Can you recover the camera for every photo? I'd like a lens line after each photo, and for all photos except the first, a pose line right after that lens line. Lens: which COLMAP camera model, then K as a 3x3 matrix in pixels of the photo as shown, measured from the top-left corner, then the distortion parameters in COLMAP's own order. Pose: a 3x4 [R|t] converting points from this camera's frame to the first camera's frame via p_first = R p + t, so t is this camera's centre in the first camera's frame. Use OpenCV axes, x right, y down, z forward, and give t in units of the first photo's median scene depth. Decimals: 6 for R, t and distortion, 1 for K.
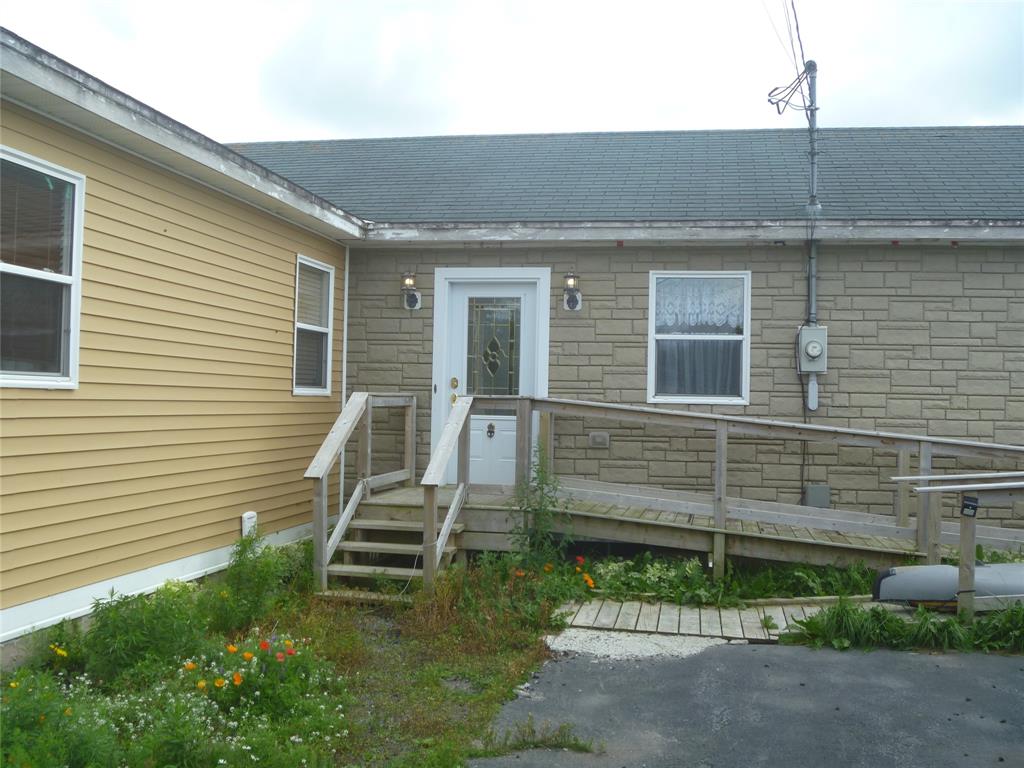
lens RADIAL K [[1049.3, 0, 512.0], [0, 1049.3, 384.0], [0, 0, 1]] dist [-0.090003, 0.016735]
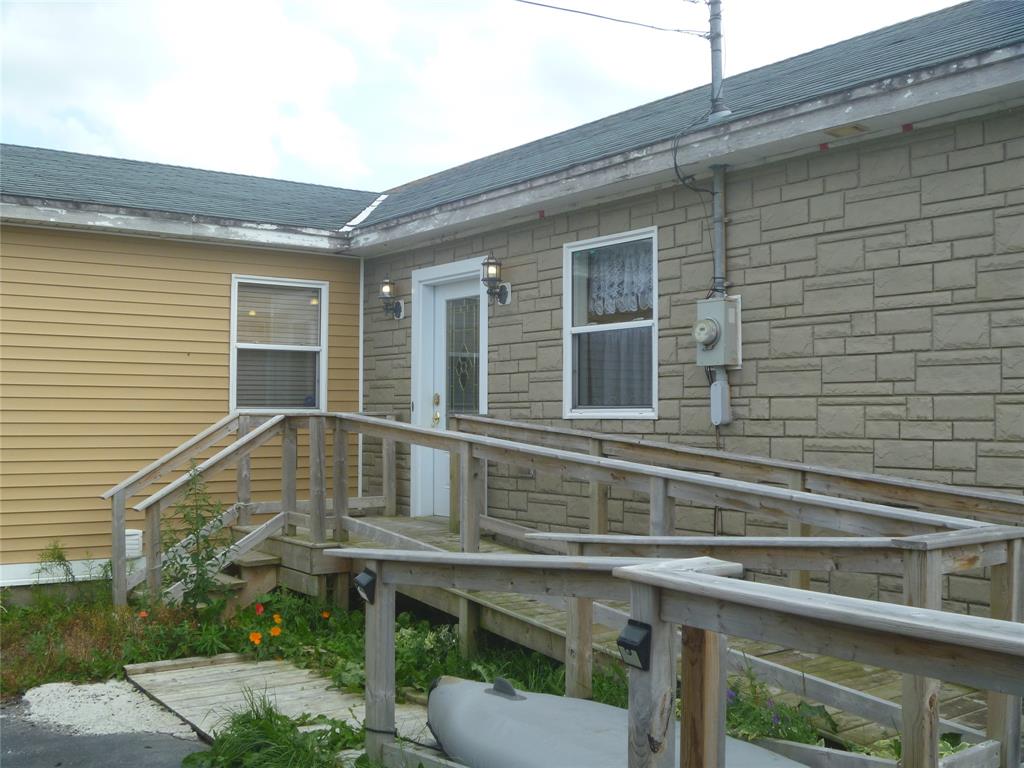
lens RADIAL K [[1049.3, 0, 512.0], [0, 1049.3, 384.0], [0, 0, 1]] dist [-0.090003, 0.016735]
pose [[0.745023, -0.039259, -0.665882, 0.625081], [0.025632, 0.999214, -0.030234, 0.015472], [0.666546, 0.005457, 0.745444, 0.424427]]
